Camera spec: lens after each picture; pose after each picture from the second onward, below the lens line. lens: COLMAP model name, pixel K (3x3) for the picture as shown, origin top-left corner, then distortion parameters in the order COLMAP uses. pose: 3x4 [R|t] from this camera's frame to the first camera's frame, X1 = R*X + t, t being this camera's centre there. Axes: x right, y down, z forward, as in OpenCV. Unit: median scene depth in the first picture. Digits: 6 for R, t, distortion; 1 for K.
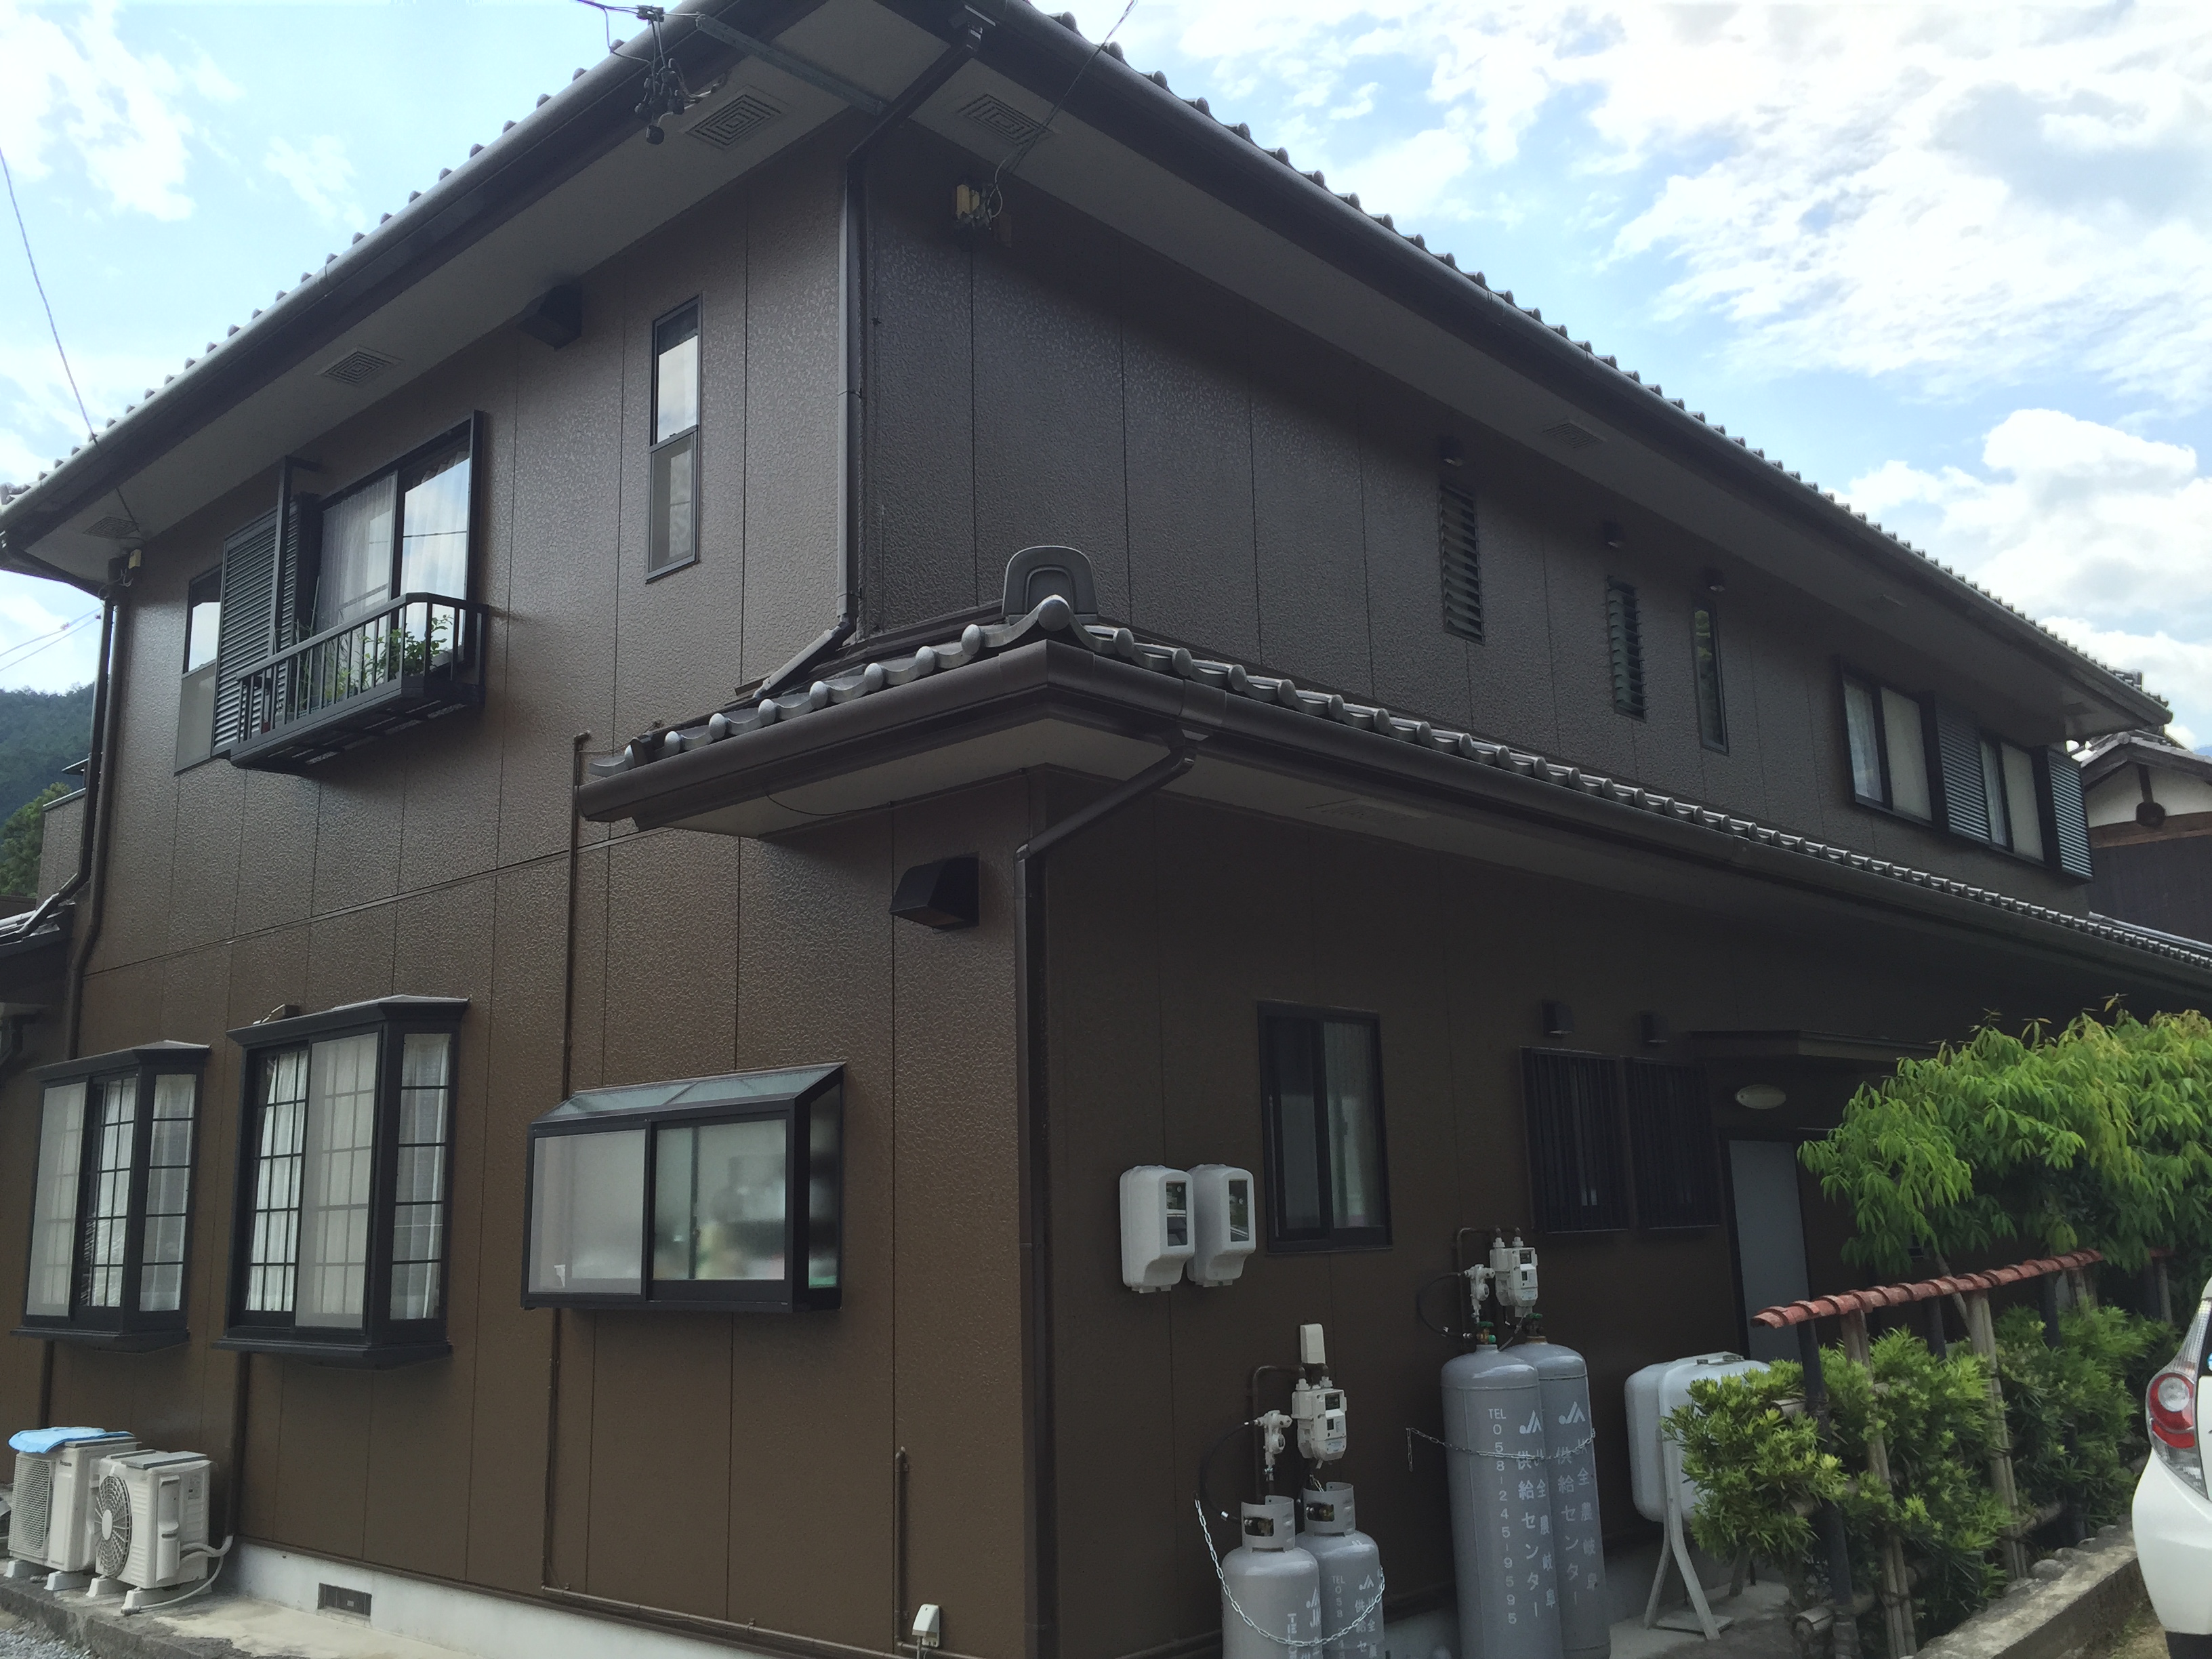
lens RADIAL K [[1875.4, 0, 1106.0], [0, 1875.4, 829.5], [0, 0, 1]] dist [0.057953, -0.063214]
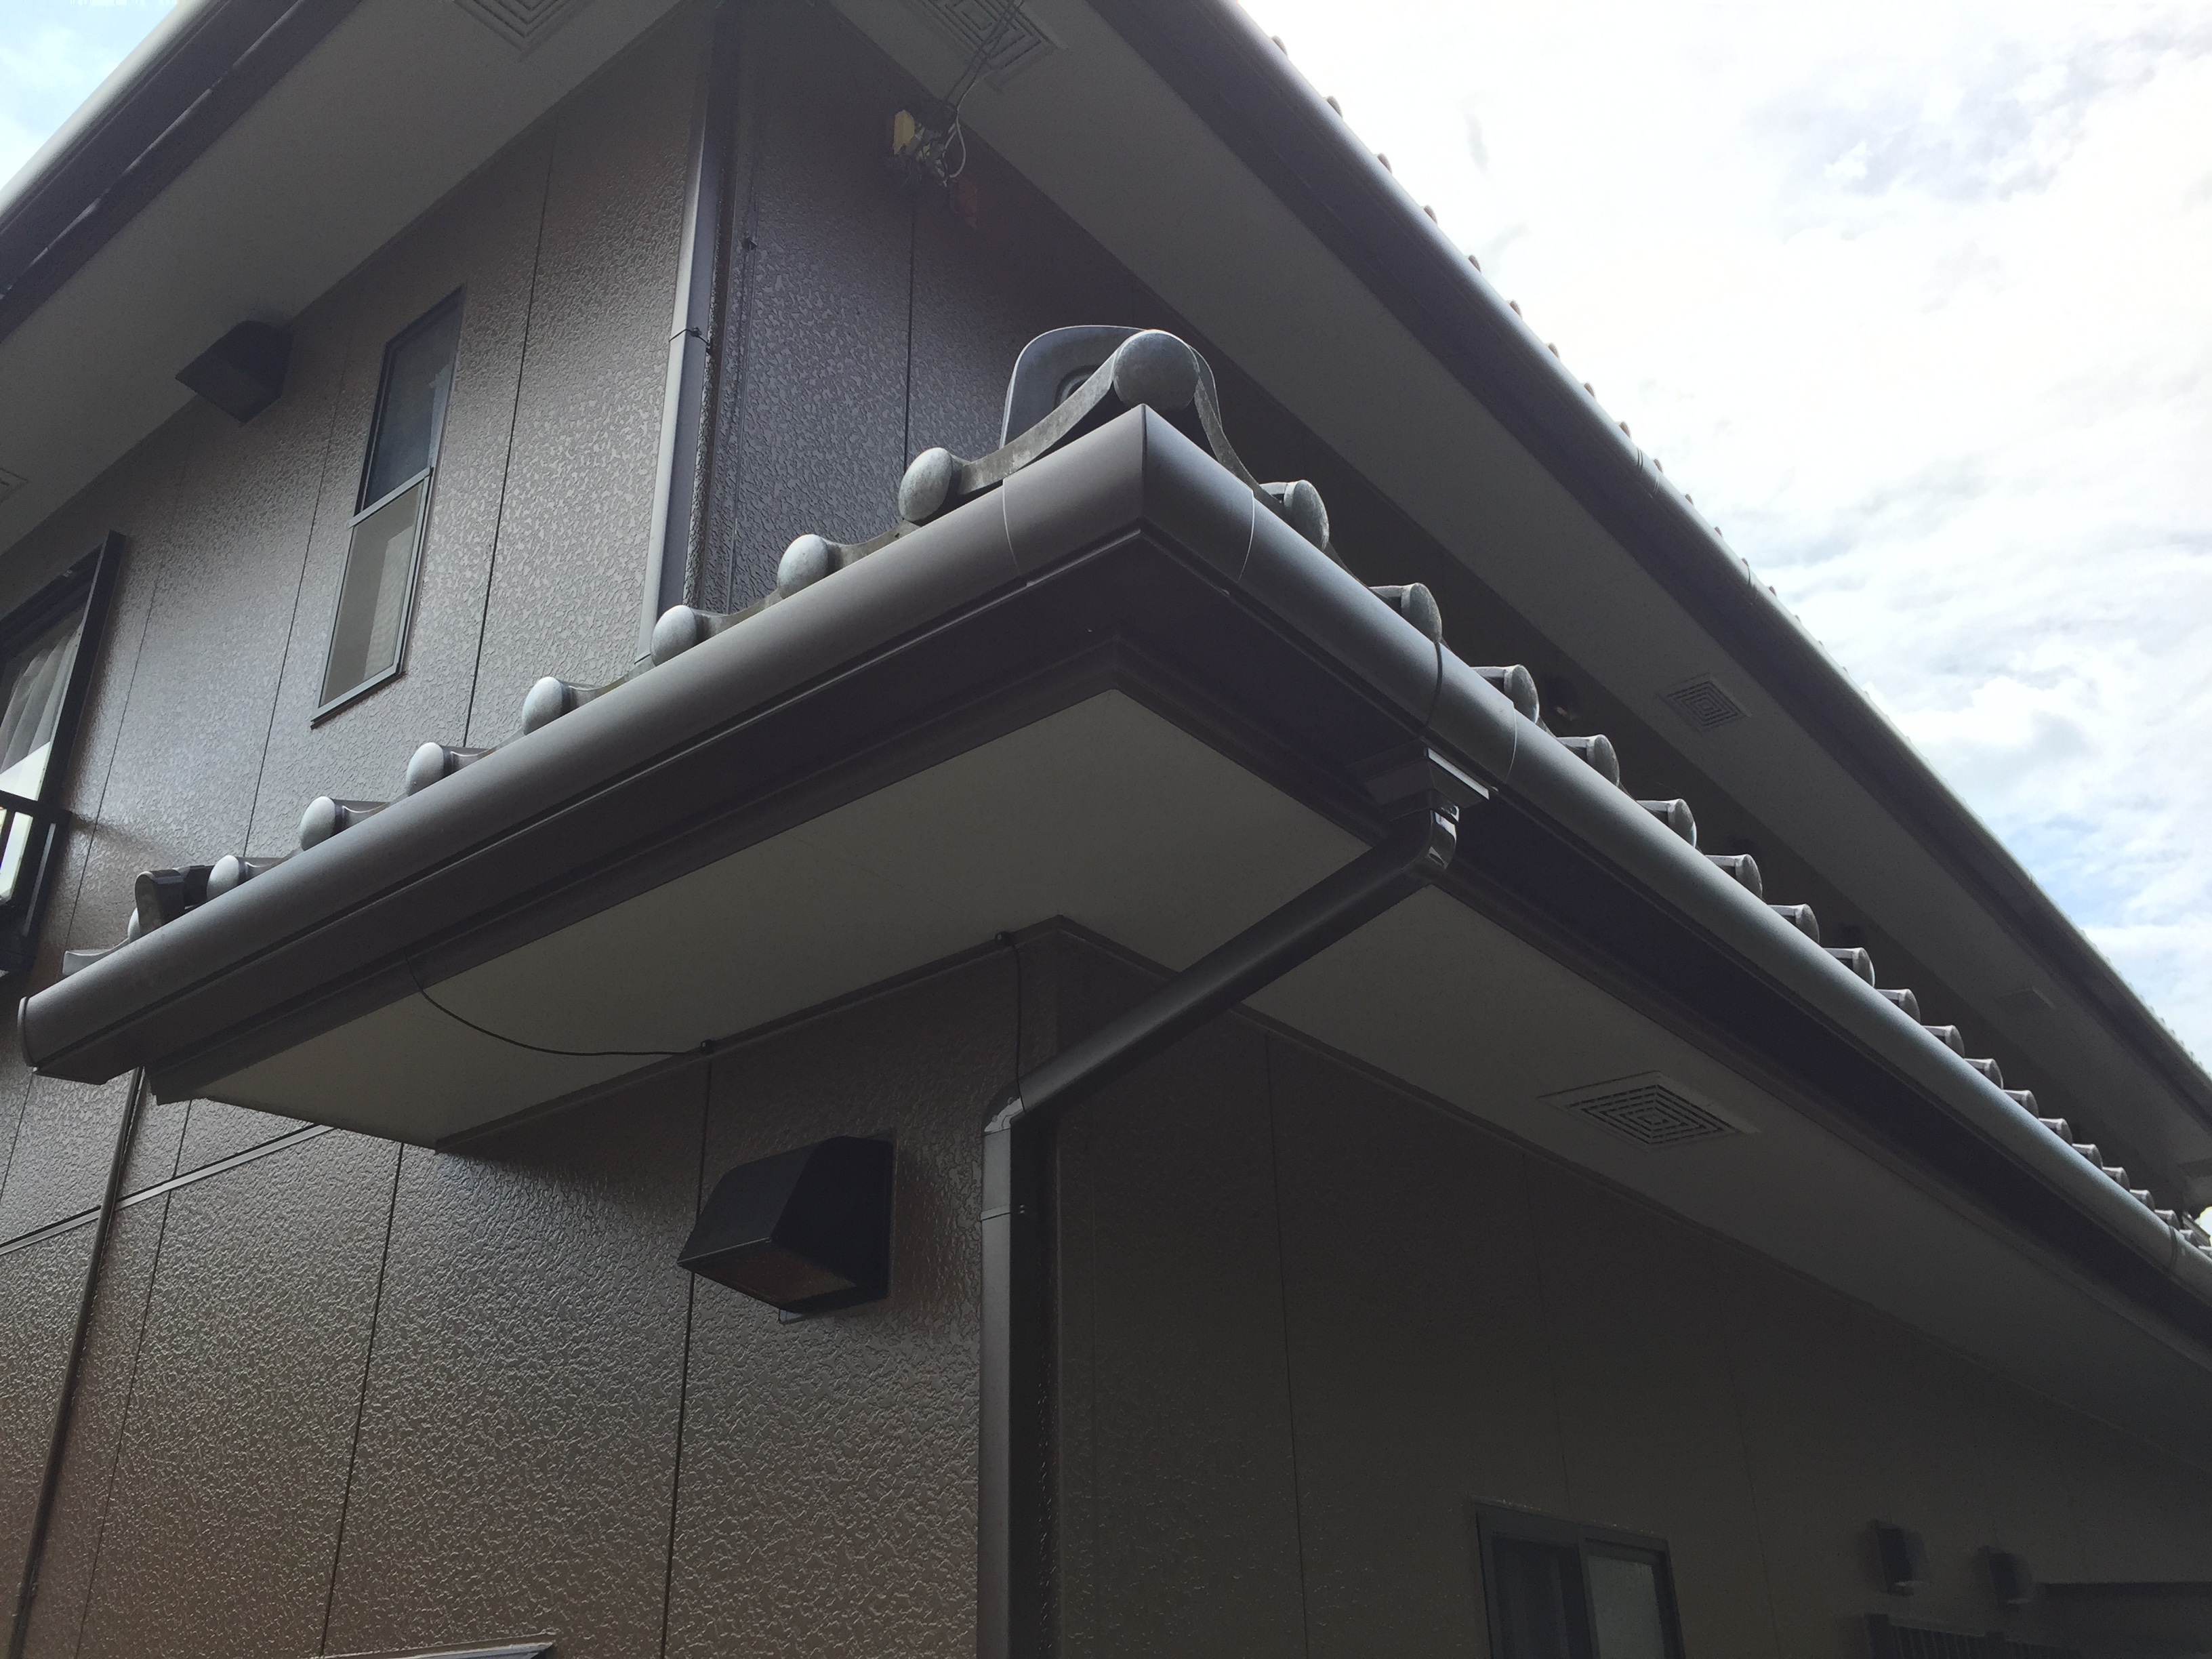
lens RADIAL K [[1875.4, 0, 1106.0], [0, 1875.4, 829.5], [0, 0, 1]] dist [0.057953, -0.063214]
pose [[0.997368, 0.035106, 0.063436, -0.046649], [-0.016746, 0.962839, -0.269558, 0.059831], [-0.070542, 0.267786, 0.960893, 0.525691]]
